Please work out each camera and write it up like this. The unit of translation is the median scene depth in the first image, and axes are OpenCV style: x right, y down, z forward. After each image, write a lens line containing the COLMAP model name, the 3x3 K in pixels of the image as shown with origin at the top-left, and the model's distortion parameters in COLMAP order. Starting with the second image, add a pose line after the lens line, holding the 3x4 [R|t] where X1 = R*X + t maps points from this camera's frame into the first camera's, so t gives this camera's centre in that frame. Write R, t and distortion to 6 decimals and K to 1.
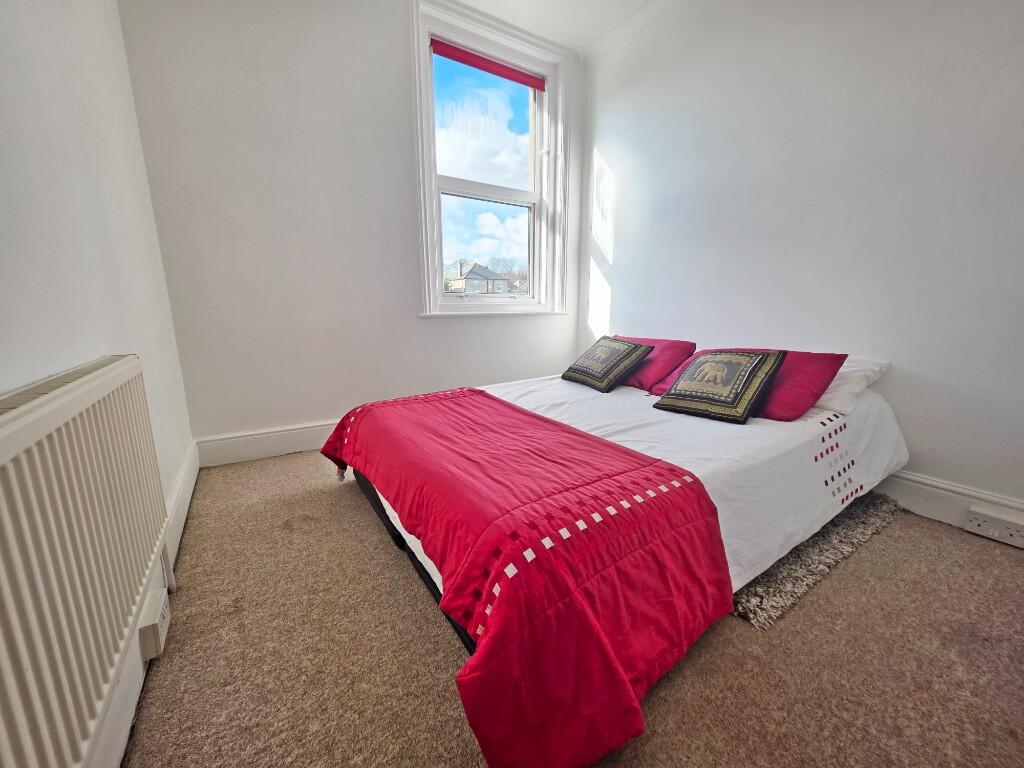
lens RADIAL K [[410.2, 0, 514.9], [0, 410.2, 378.9], [0, 0, 1]] dist [-0.000059, 0.000042]
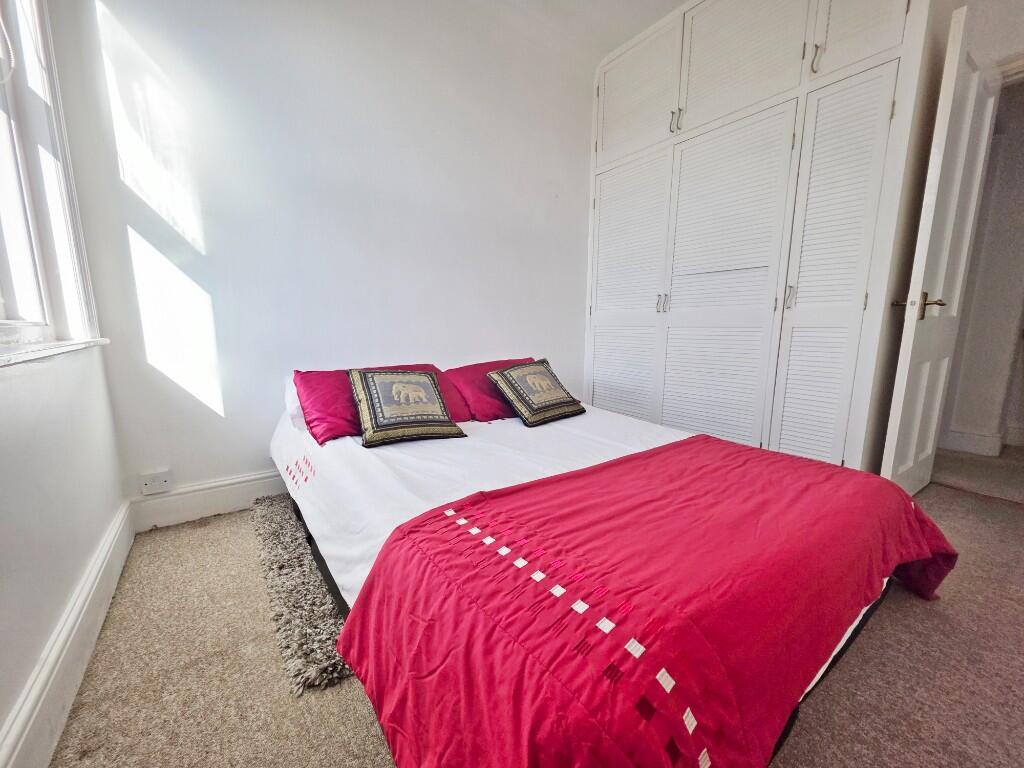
lens RADIAL K [[410.2, 0, 514.8], [0, 410.2, 392.7], [0, 0, 1]] dist [-0.000059, 0.000042]
pose [[-0.054170, -0.159754, 0.985669, -0.649862], [0.182007, 0.969003, 0.167056, -0.193998], [-0.981804, 0.188448, -0.023414, 1.117702]]
